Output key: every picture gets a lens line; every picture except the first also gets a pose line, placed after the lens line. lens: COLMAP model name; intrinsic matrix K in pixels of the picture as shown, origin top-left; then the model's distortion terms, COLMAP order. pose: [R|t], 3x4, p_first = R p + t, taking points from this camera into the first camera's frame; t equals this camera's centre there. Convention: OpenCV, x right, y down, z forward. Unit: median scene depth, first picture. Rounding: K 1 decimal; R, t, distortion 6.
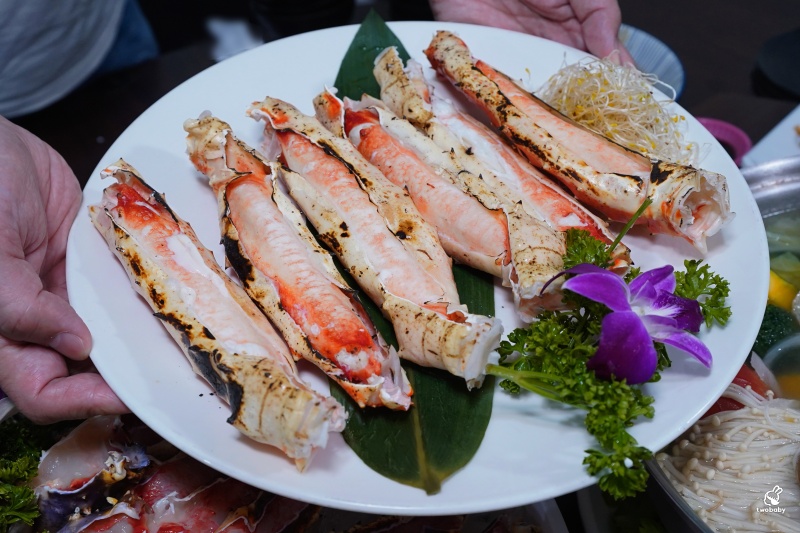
lens RADIAL K [[947.1, 0, 400.8], [0, 947.1, 265.8], [0, 0, 1]] dist [0.000785, 0.000000]
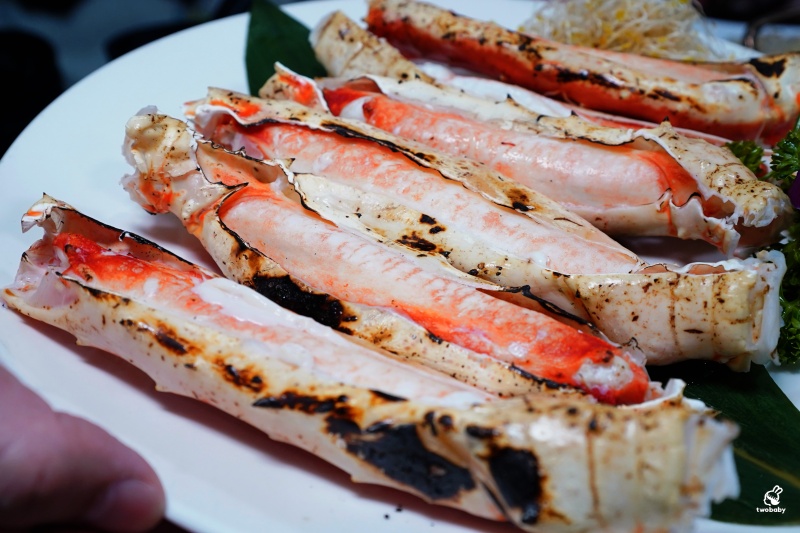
lens RADIAL K [[947.1, 0, 399.6], [0, 947.1, 267.4], [0, 0, 1]] dist [0.000785, 0.000000]
pose [[0.894463, -0.232636, 0.381859, -0.330466], [0.288795, 0.952550, -0.096158, 0.046748], [-0.341370, 0.196288, 0.919205, 0.403400]]
